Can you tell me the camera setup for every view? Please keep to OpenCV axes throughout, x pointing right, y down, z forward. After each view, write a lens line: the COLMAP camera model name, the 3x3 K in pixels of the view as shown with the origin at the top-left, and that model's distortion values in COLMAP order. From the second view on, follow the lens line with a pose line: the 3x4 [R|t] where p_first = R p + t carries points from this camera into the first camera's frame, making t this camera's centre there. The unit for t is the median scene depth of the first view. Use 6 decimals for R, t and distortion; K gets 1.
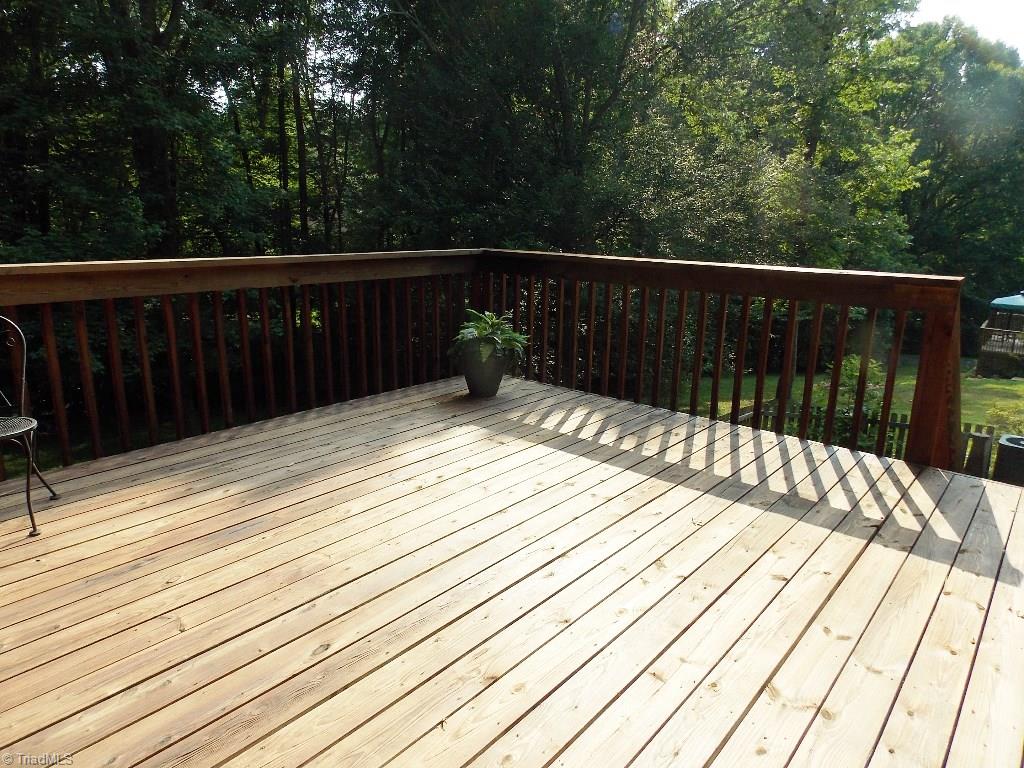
lens RADIAL K [[686.2, 0, 516.2], [0, 686.2, 382.7], [0, 0, 1]] dist [-0.003356, -0.001727]
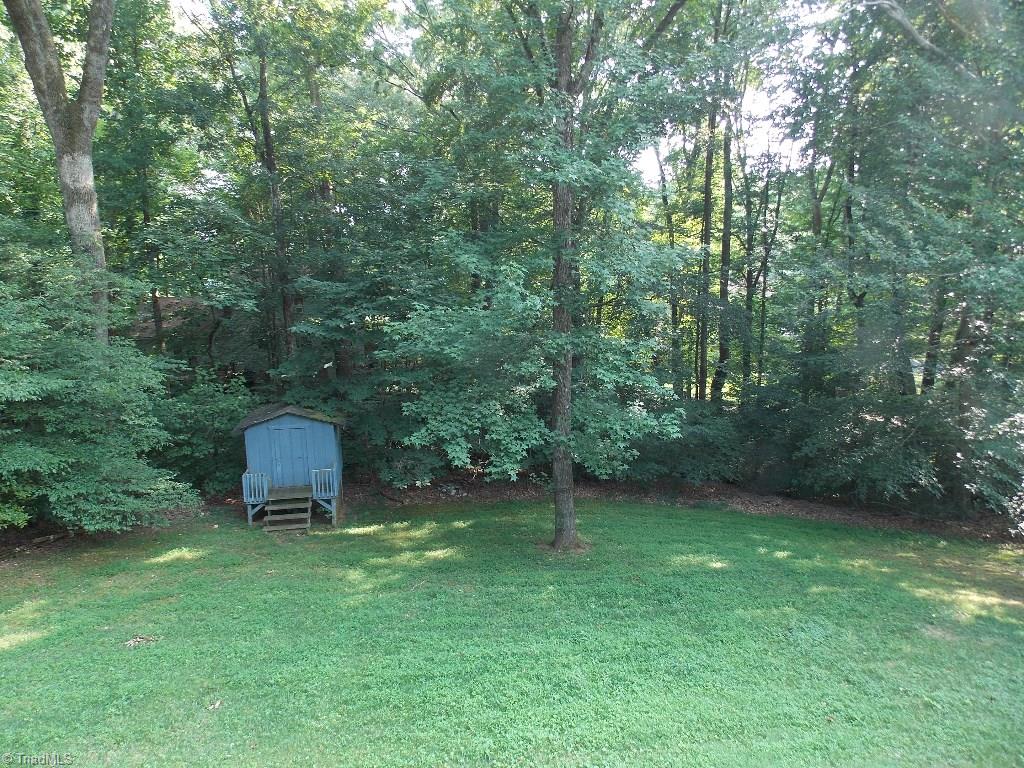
lens RADIAL K [[686.2, 0, 516.0], [0, 686.2, 386.7], [0, 0, 1]] dist [-0.003356, -0.001727]
pose [[0.832743, 0.055488, -0.550873, -0.030688], [-0.101829, 0.993342, -0.053876, -0.025520], [0.544216, 0.100960, 0.832848, 0.105890]]
